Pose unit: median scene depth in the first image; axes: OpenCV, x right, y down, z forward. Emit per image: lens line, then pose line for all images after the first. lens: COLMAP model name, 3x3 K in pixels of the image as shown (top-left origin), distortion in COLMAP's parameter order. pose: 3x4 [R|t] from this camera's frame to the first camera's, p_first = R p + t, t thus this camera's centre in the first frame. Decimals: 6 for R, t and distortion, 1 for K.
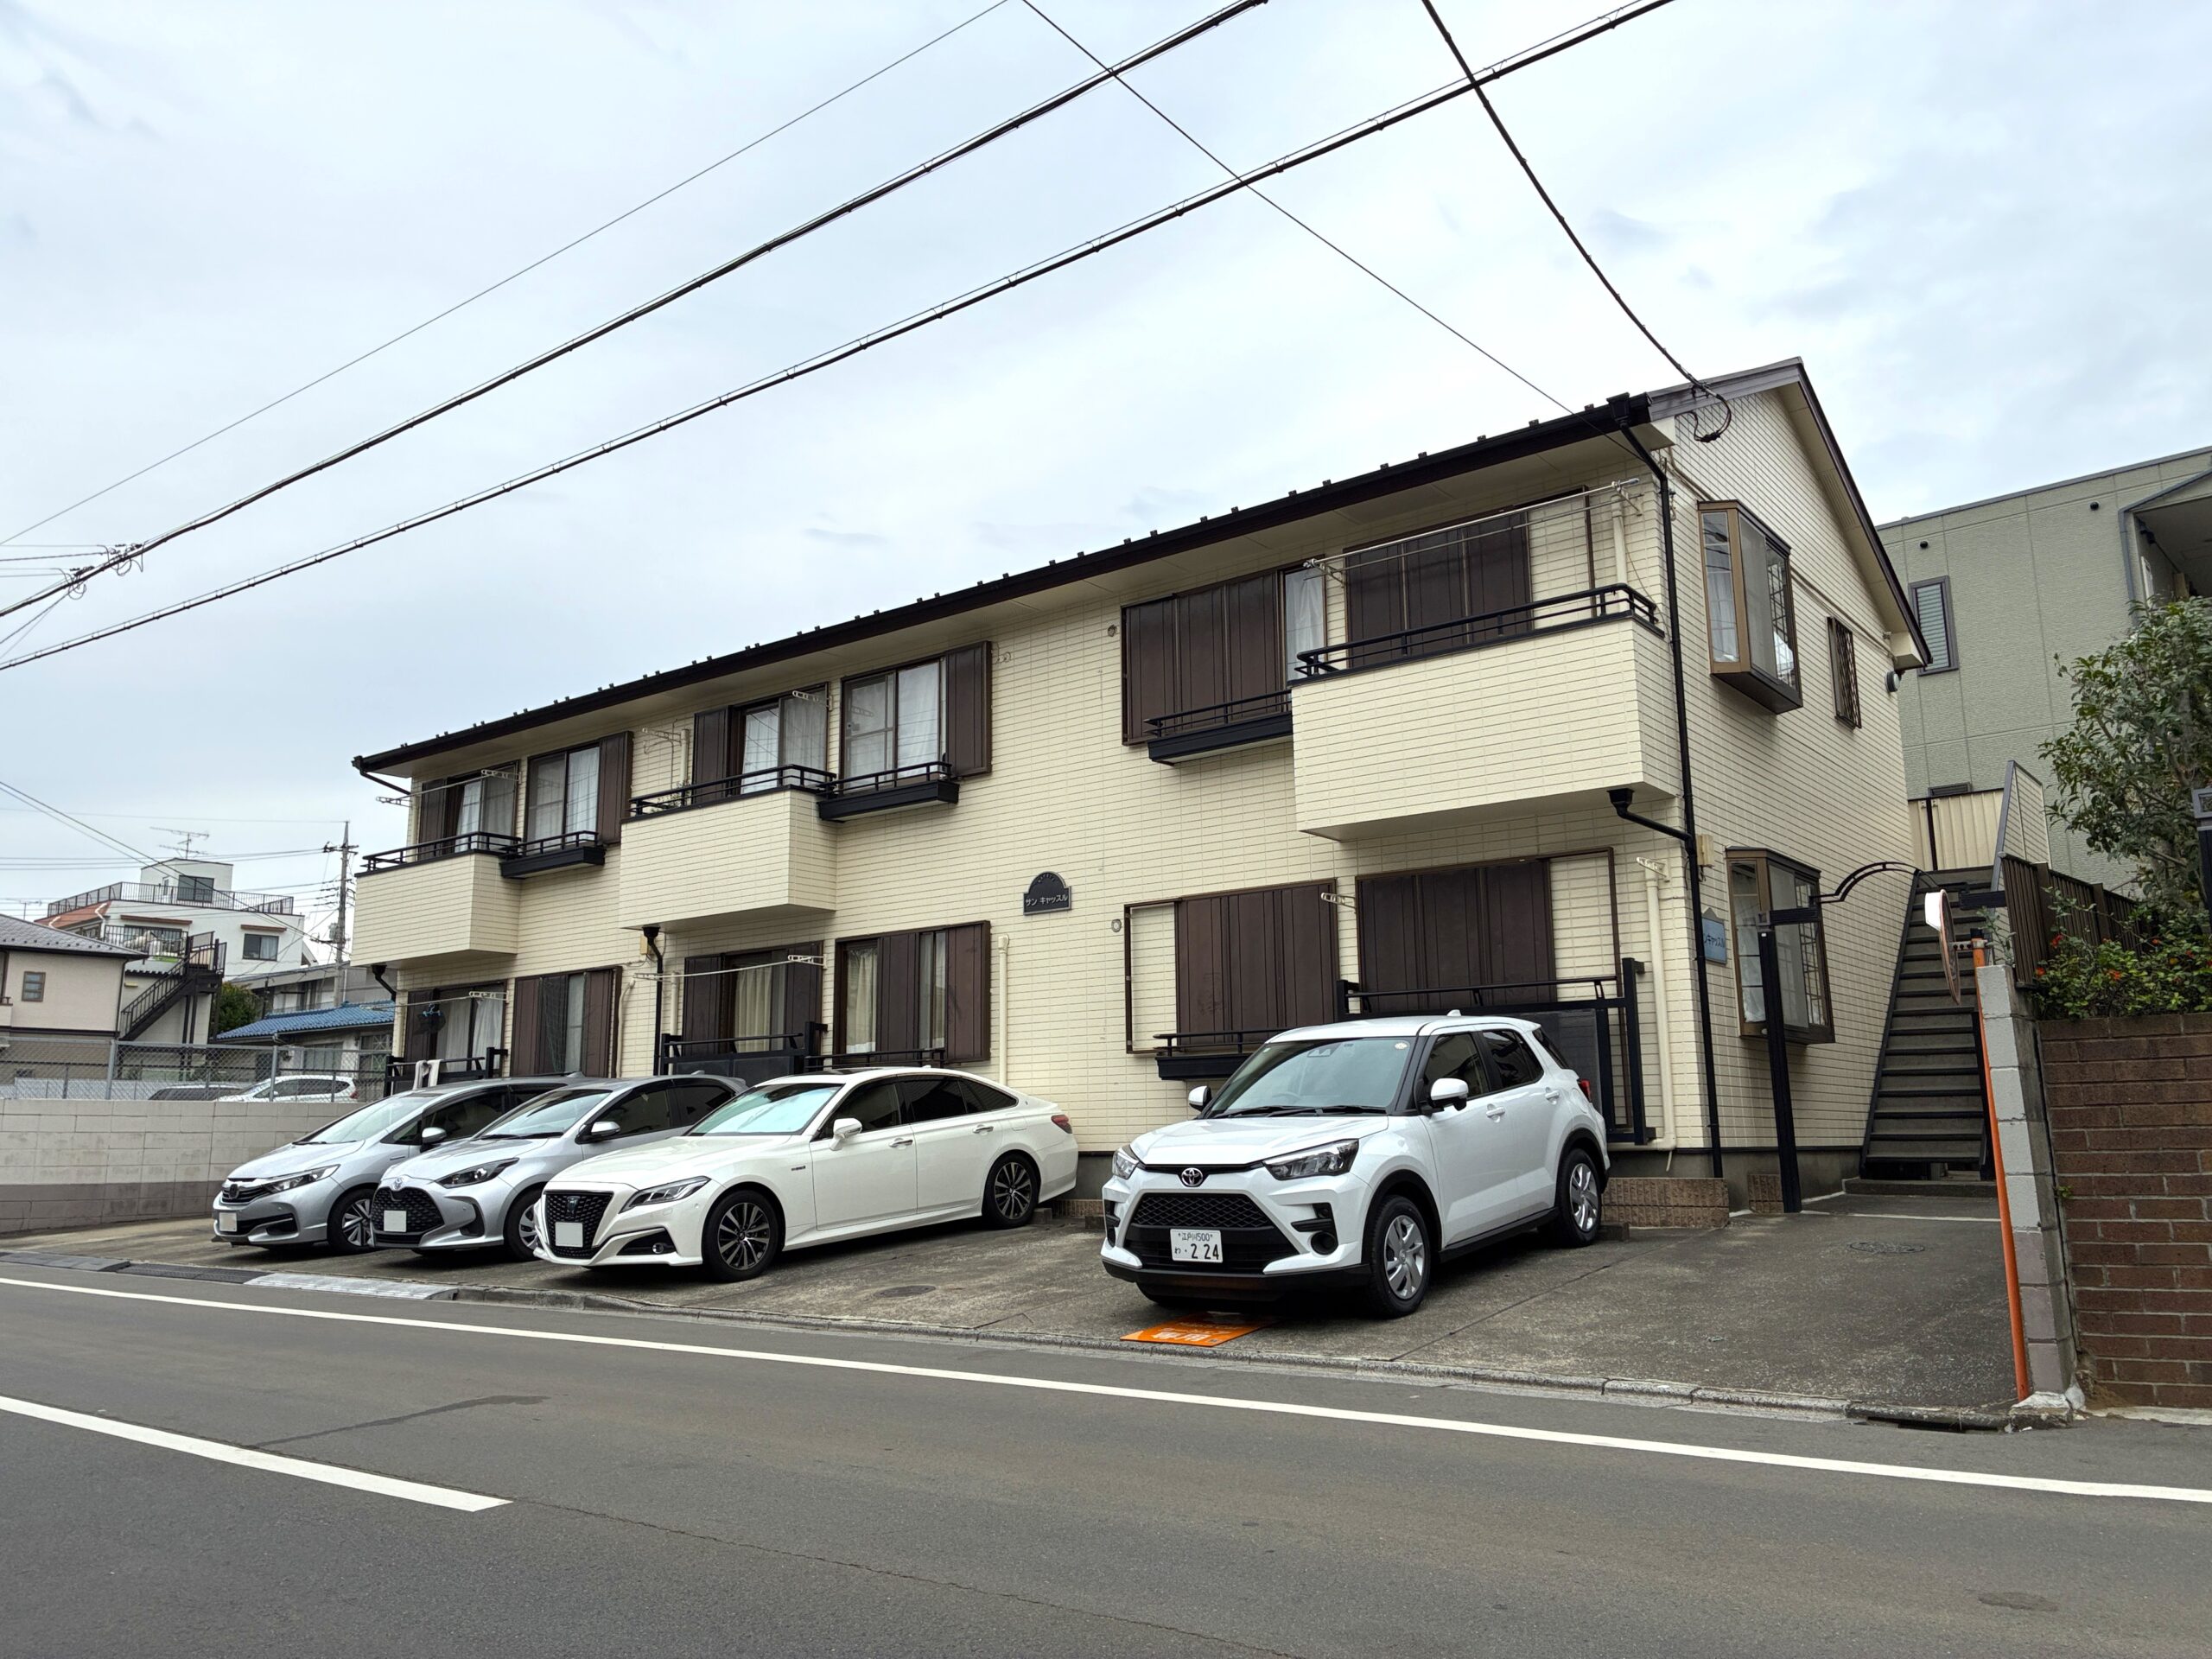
lens RADIAL K [[1669.7, 0, 1106.0], [0, 1669.7, 829.5], [0, 0, 1]] dist [0.066863, -0.086256]
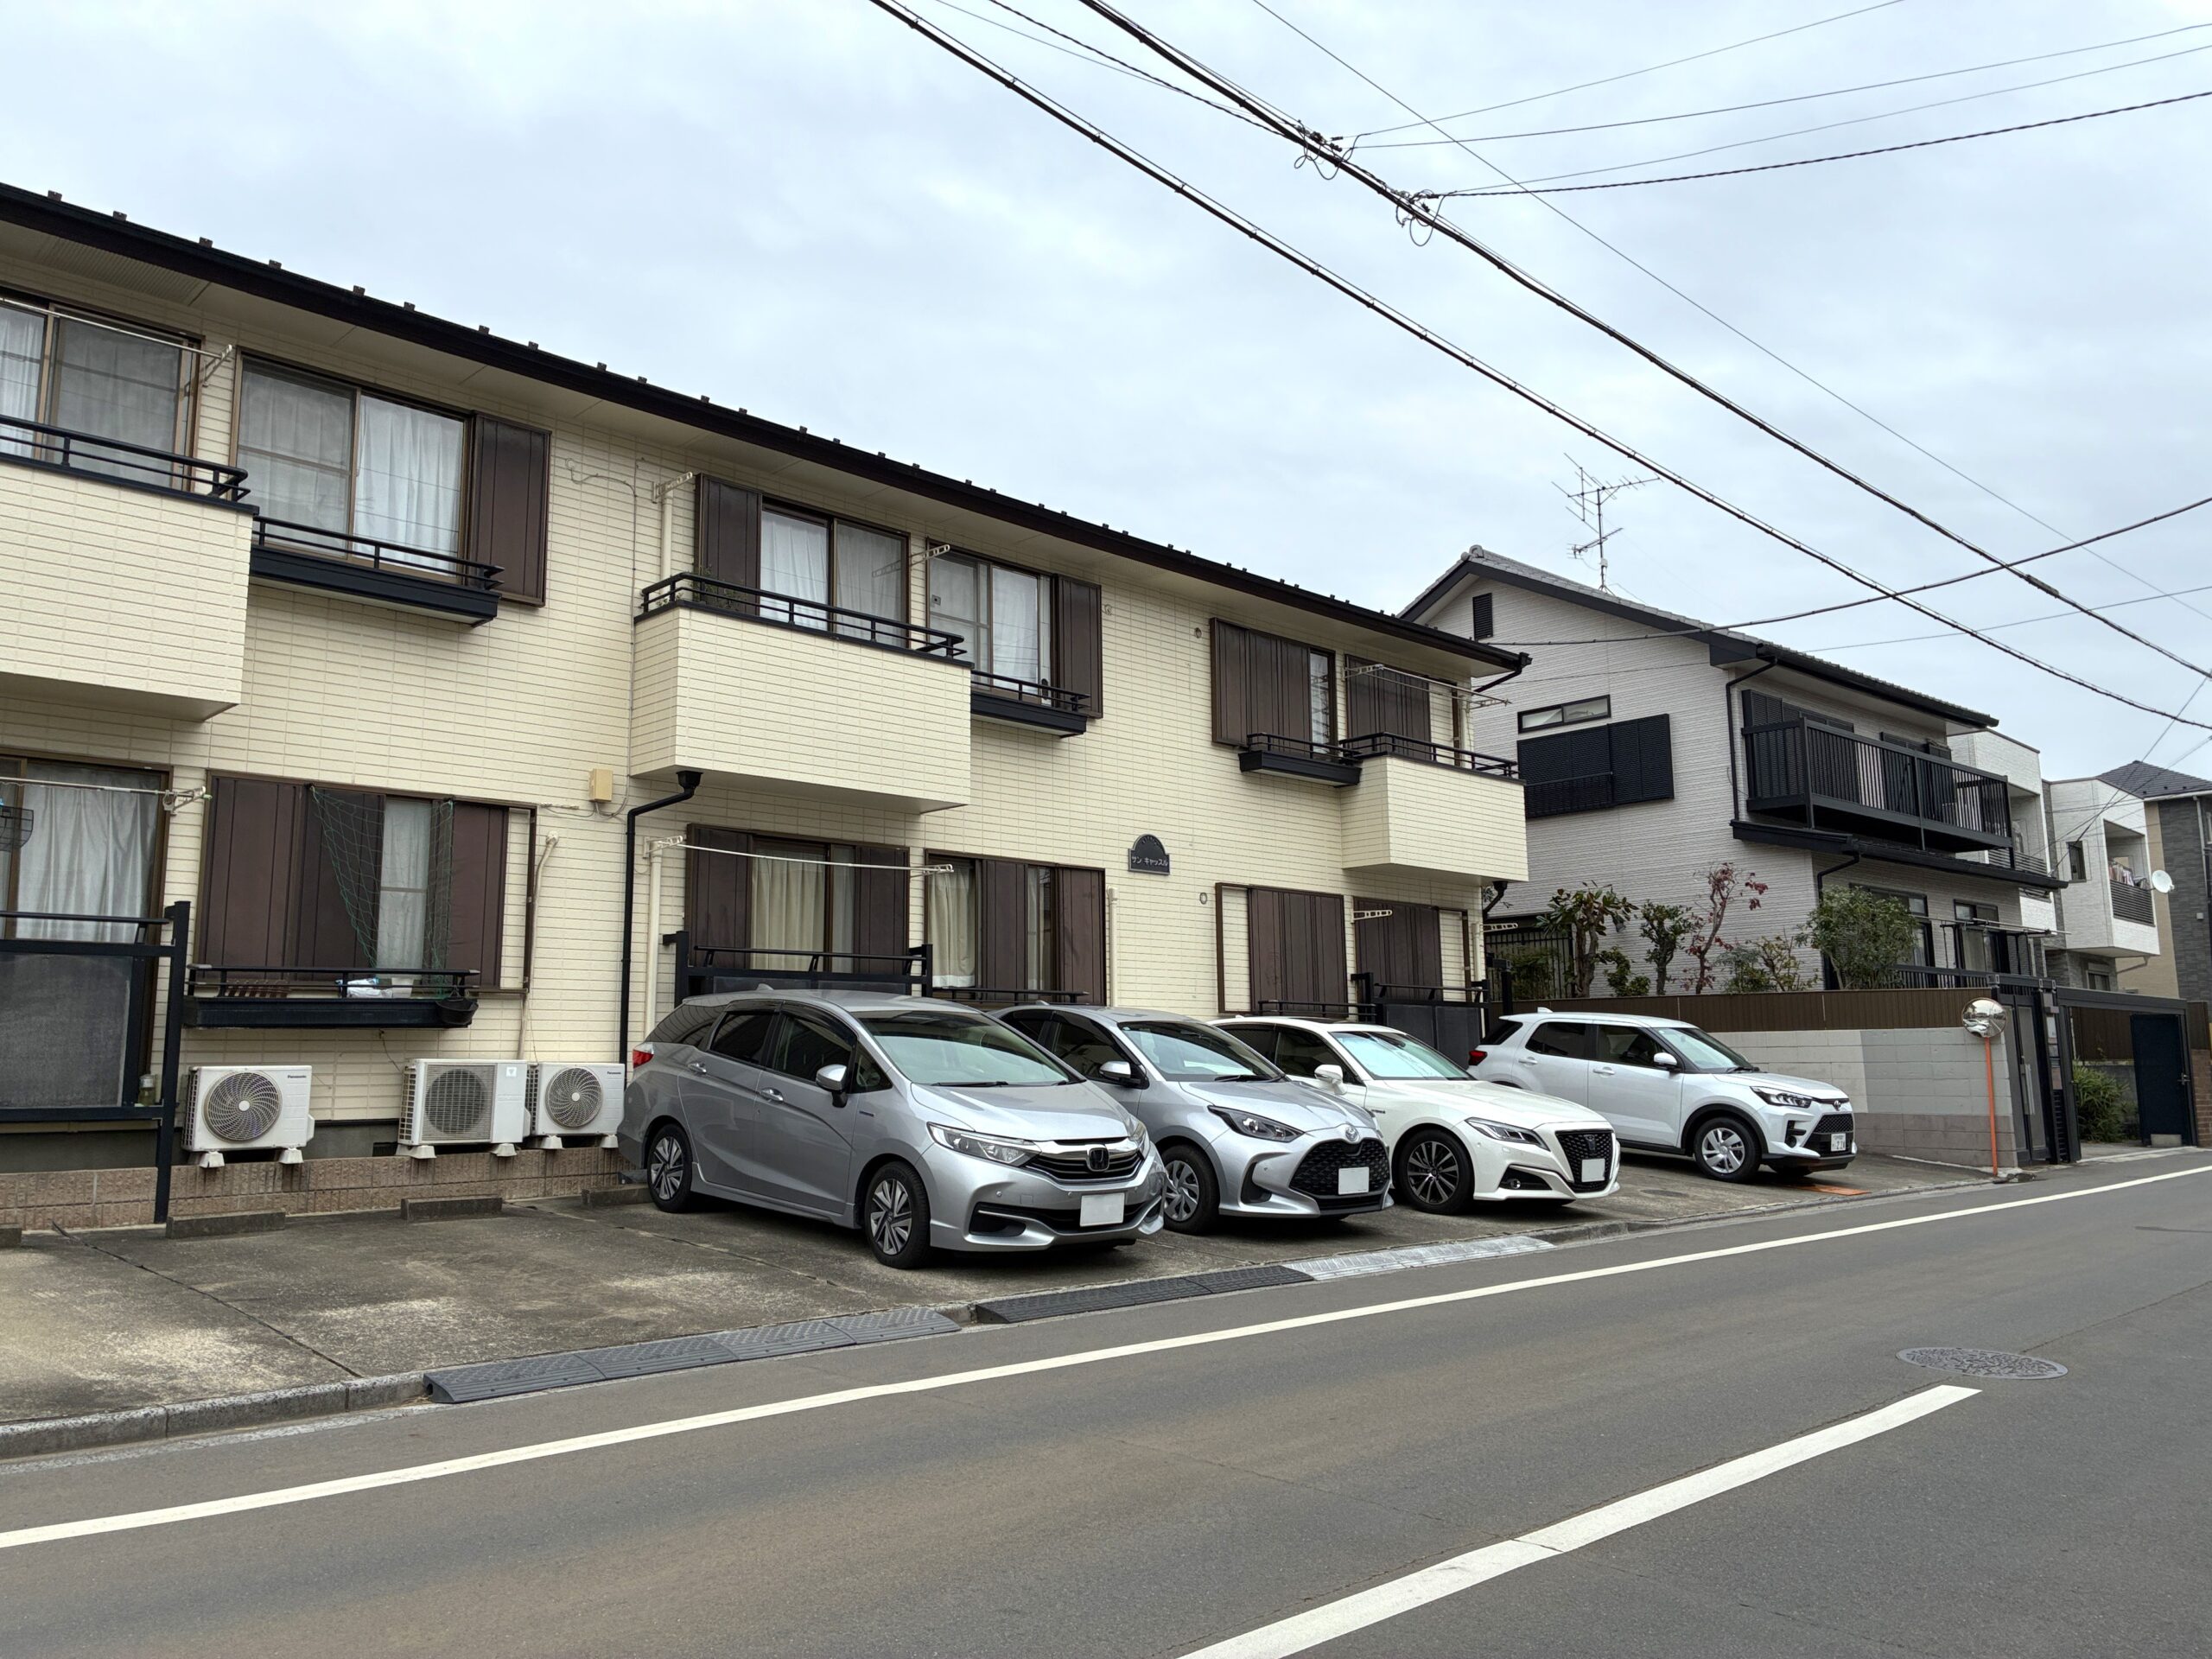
lens RADIAL K [[1710.9, 0, 1149.6], [0, 1710.9, 814.8], [0, 0, 1]] dist [0.140221, -0.096527]
pose [[0.110259, 0.165709, 0.979992, -1.342089], [-0.171308, 0.974416, -0.145492, 0.208896], [-0.979028, -0.151838, 0.135825, 1.046752]]
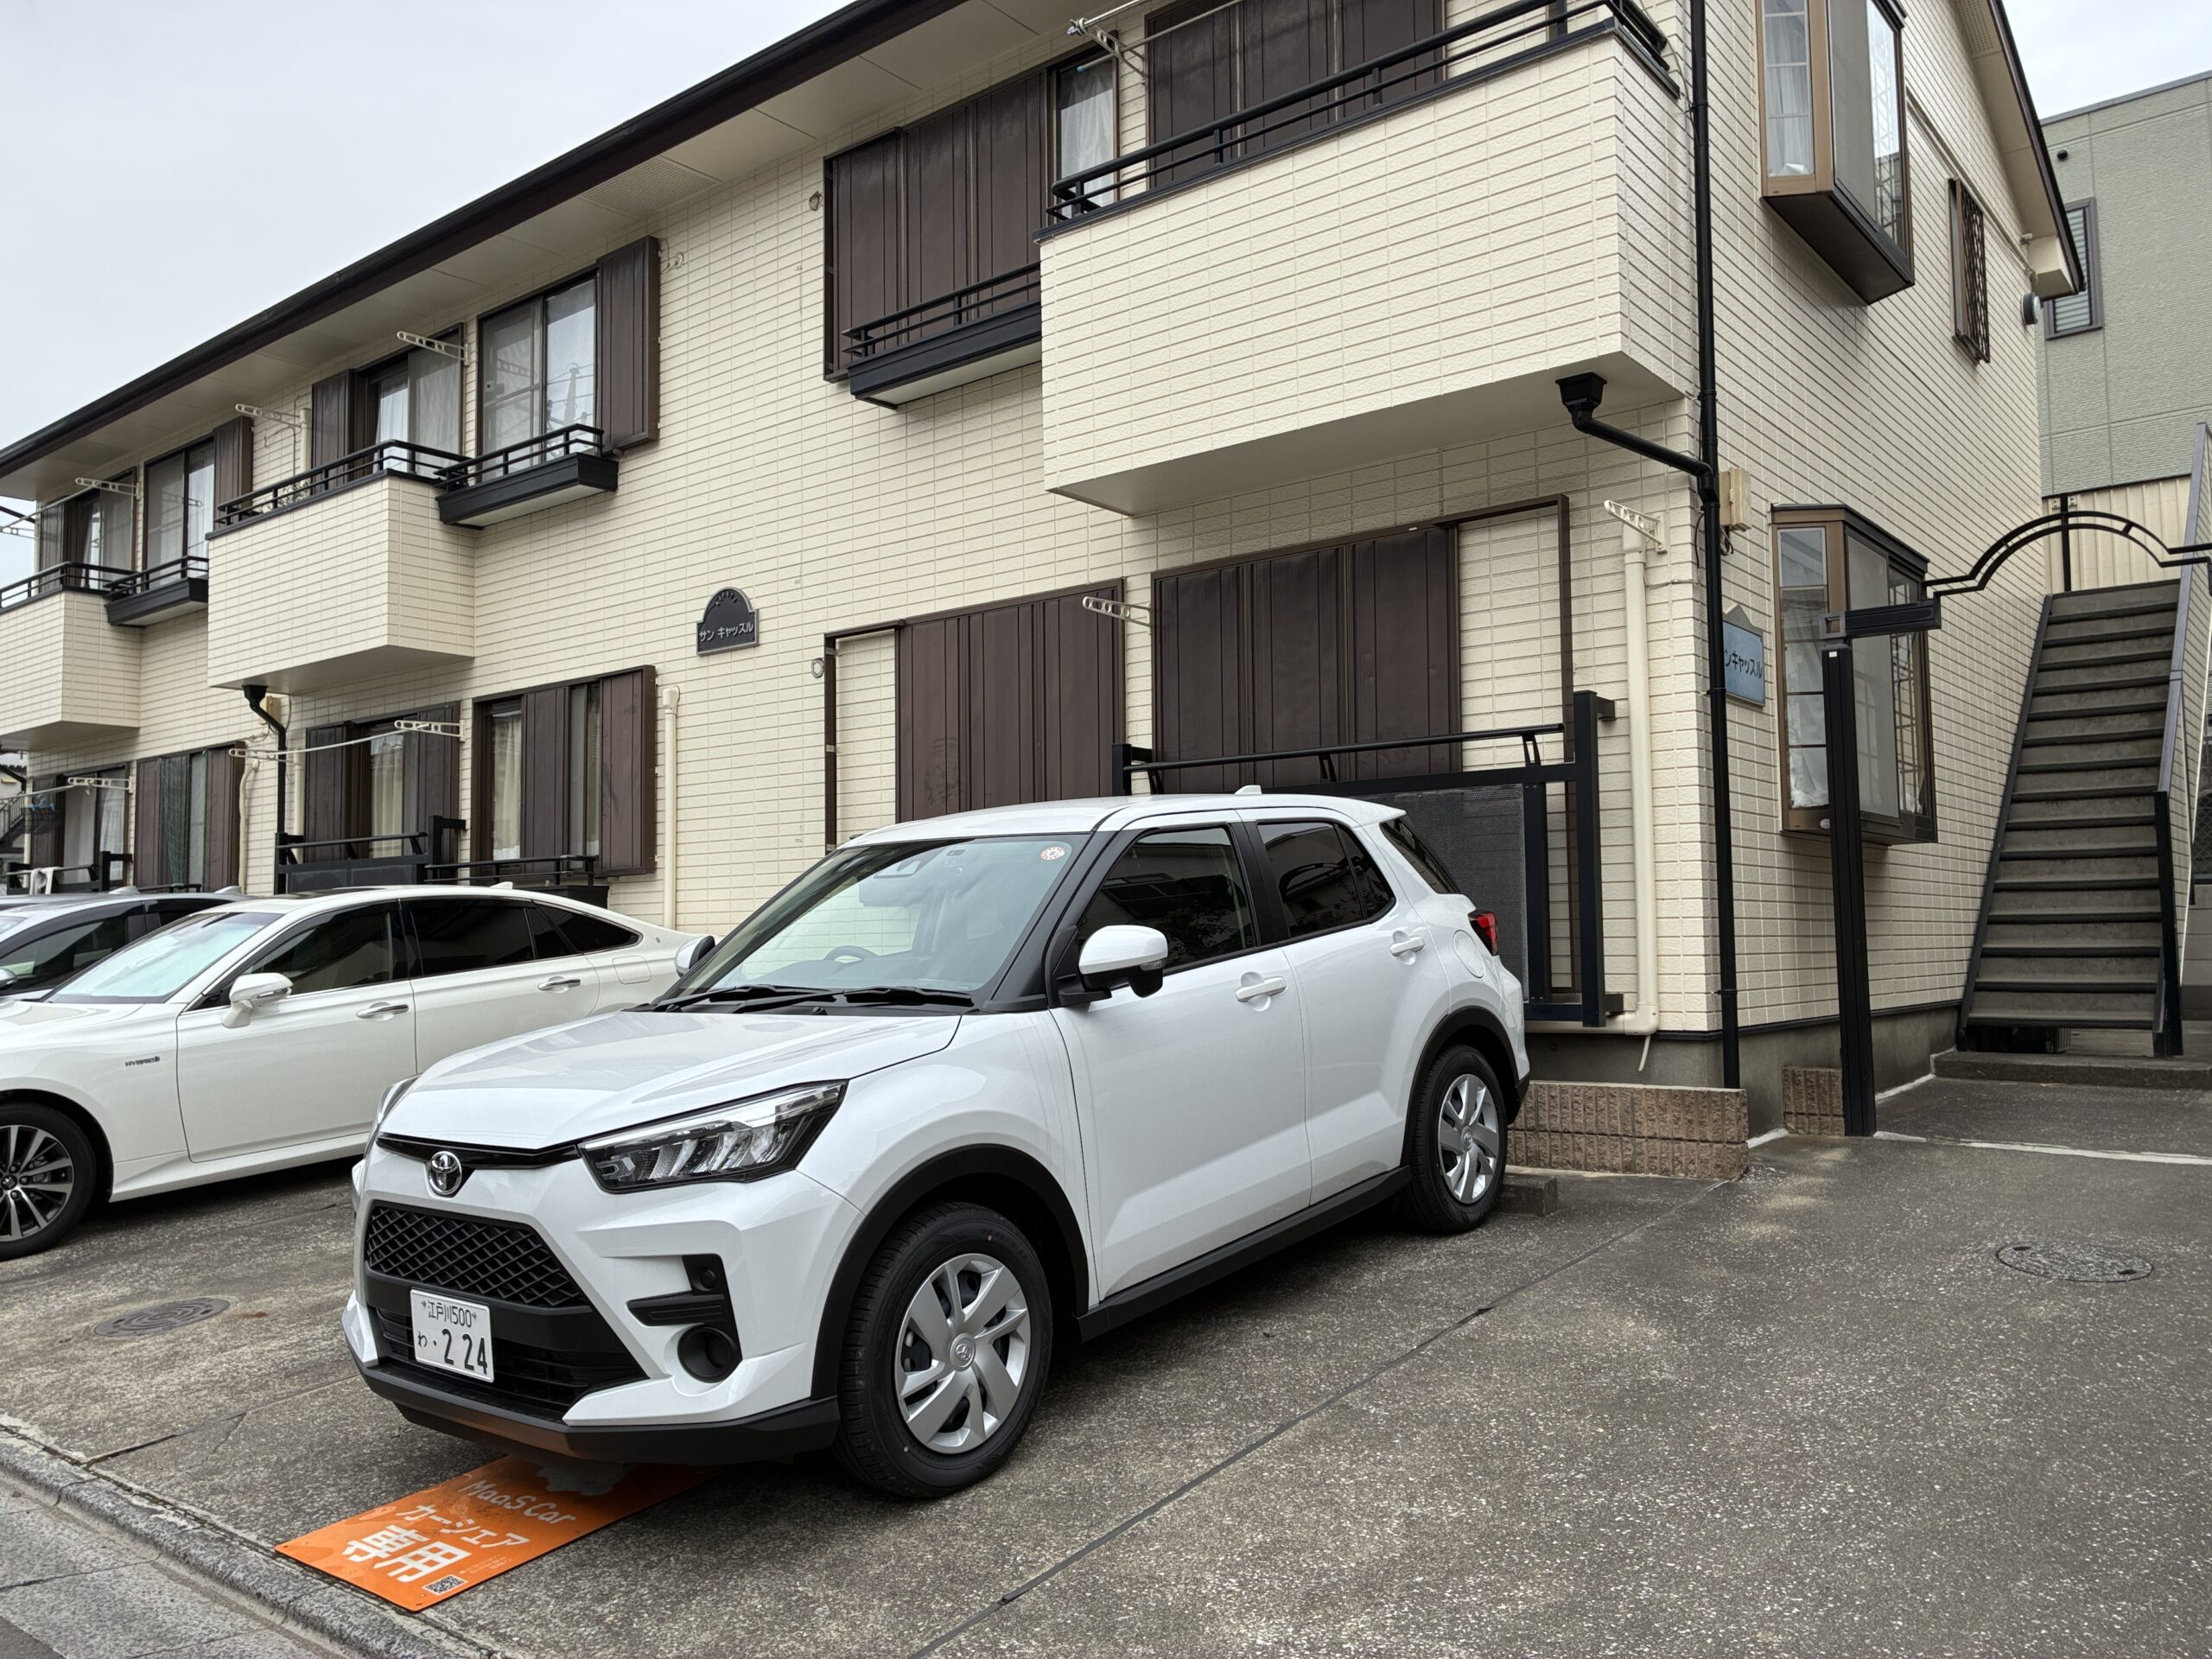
lens RADIAL K [[1669.7, 0, 1106.0], [0, 1669.7, 829.5], [0, 0, 1]] dist [0.066863, -0.086256]
pose [[0.999829, -0.001595, -0.018404, 0.152705], [0.003736, 0.993132, 0.116941, 0.052572], [0.018091, -0.116989, 0.992968, 0.414682]]
